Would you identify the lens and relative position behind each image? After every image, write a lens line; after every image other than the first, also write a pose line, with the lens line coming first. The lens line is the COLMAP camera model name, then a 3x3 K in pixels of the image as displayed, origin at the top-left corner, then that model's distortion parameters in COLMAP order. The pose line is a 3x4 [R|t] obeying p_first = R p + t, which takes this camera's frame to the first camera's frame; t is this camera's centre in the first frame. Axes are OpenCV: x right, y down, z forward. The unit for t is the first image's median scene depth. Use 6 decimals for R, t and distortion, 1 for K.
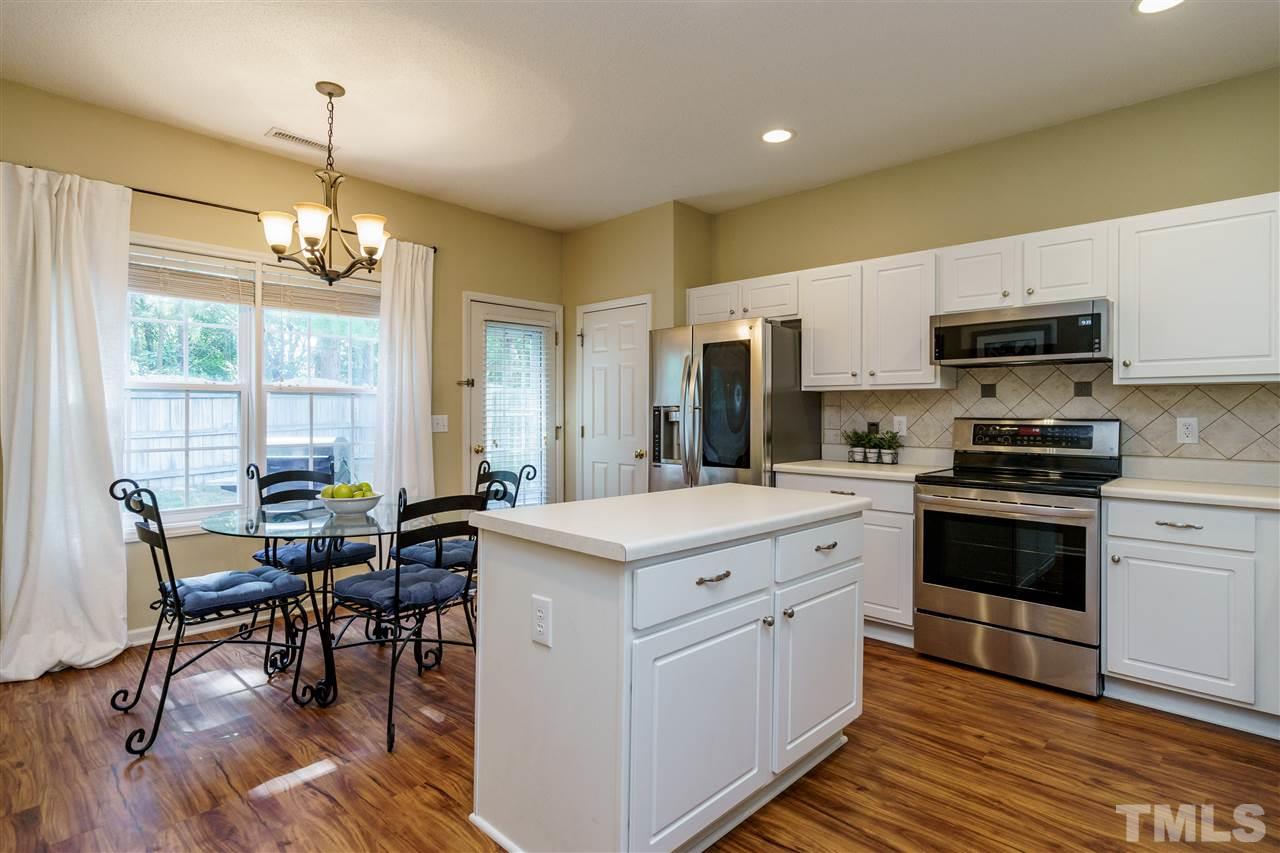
lens RADIAL K [[632.2, 0, 644.8], [0, 632.2, 409.0], [0, 0, 1]] dist [0.000739, 0.000670]
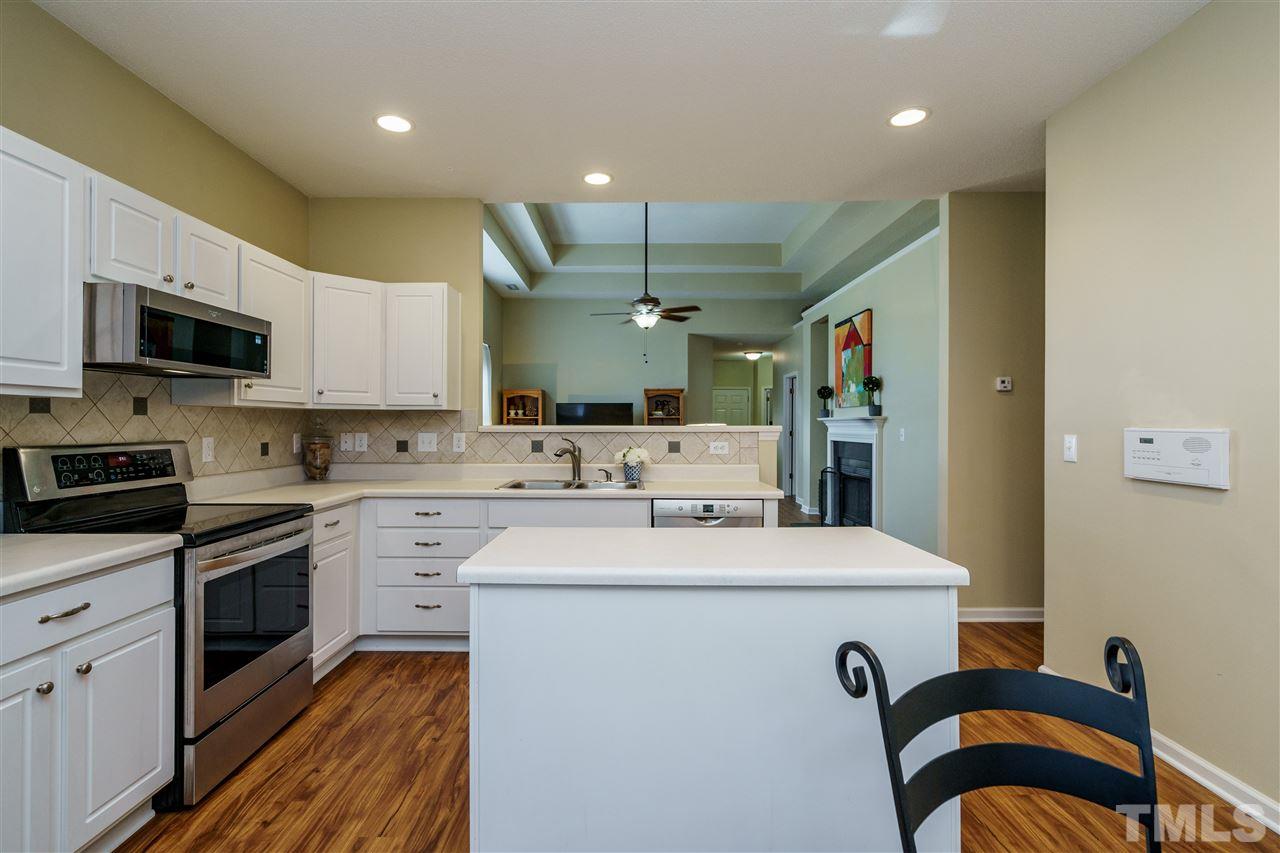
lens RADIAL K [[606.8, 0, 621.9], [0, 606.8, 431.5], [0, 0, 1]] dist [-0.000597, 0.000515]
pose [[-0.669794, -0.015658, 0.742382, -0.306397], [-0.009336, 0.999876, 0.012665, -0.013487], [-0.742489, 0.001552, -0.669857, 1.019894]]
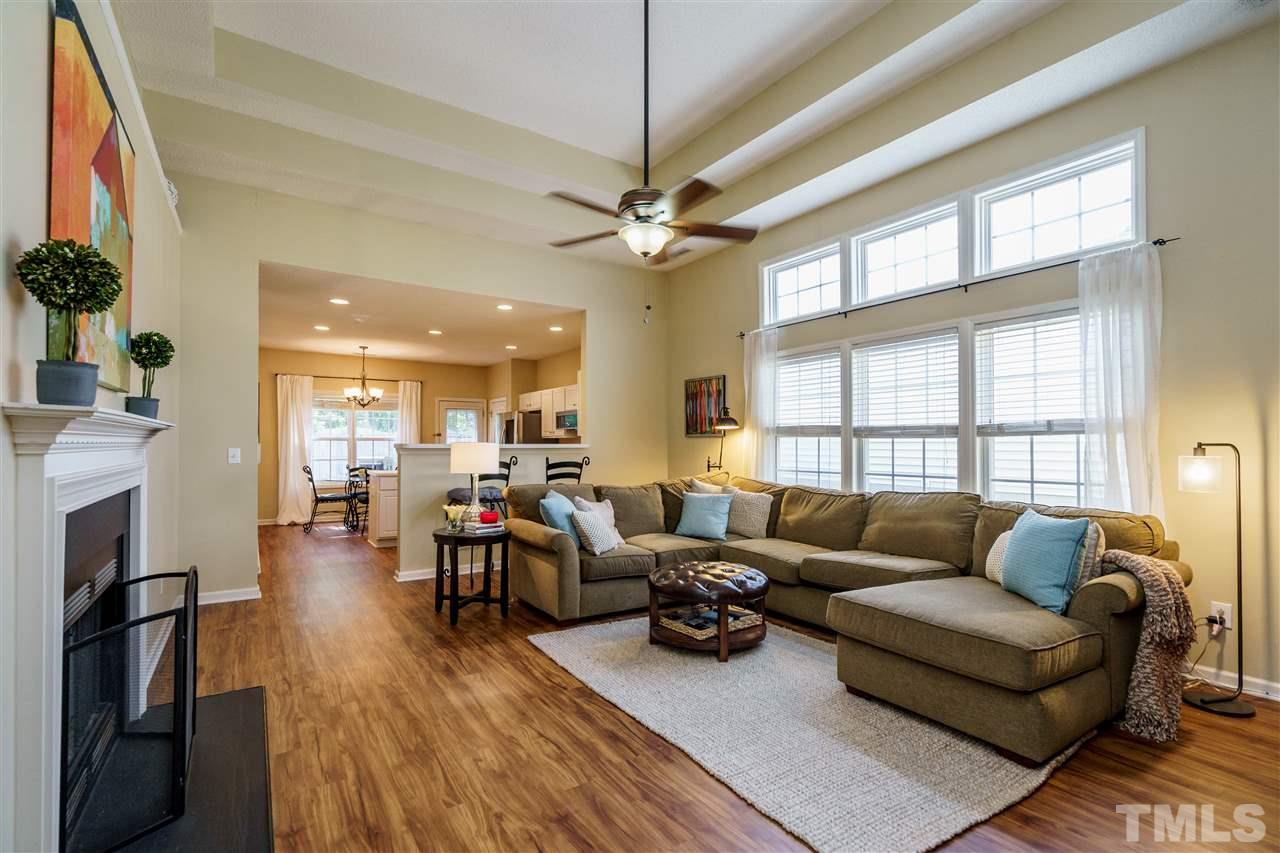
lens RADIAL K [[588.0, 0, 640.0], [0, 588.0, 426.5], [0, 0, 1]] dist [-0.000748, 0.000080]
pose [[0.972657, -0.011363, -0.231969, 1.398512], [0.005365, 0.999635, -0.026472, -0.012958], [0.232185, 0.024504, 0.972363, -1.414077]]
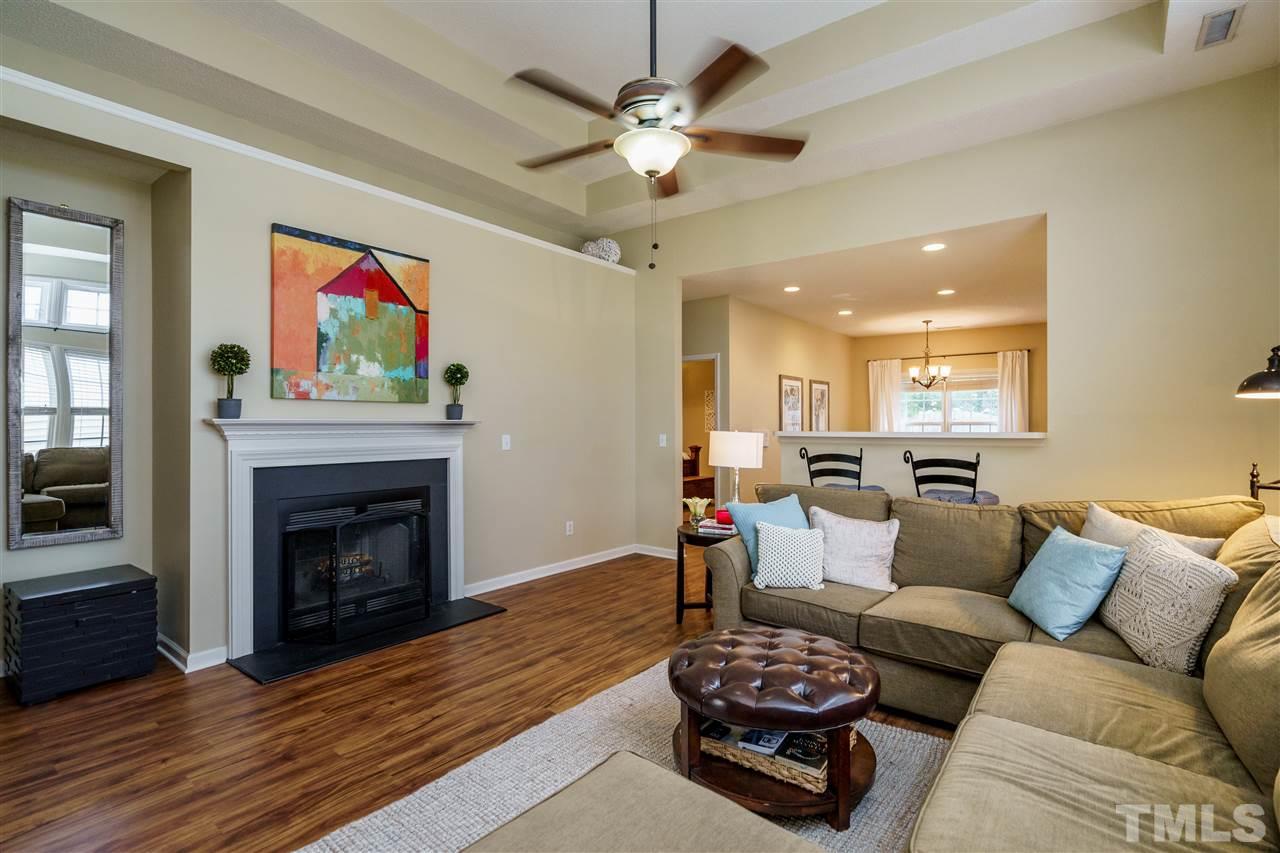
lens RADIAL K [[608.2, 0, 640.0], [0, 608.2, 426.5], [0, 0, 1]] dist [-0.019467, 0.000598]
pose [[0.088010, -0.003326, -0.996114, 1.920144], [0.006664, 0.999974, -0.002751, -0.022621], [0.996097, -0.006396, 0.088030, -0.506581]]
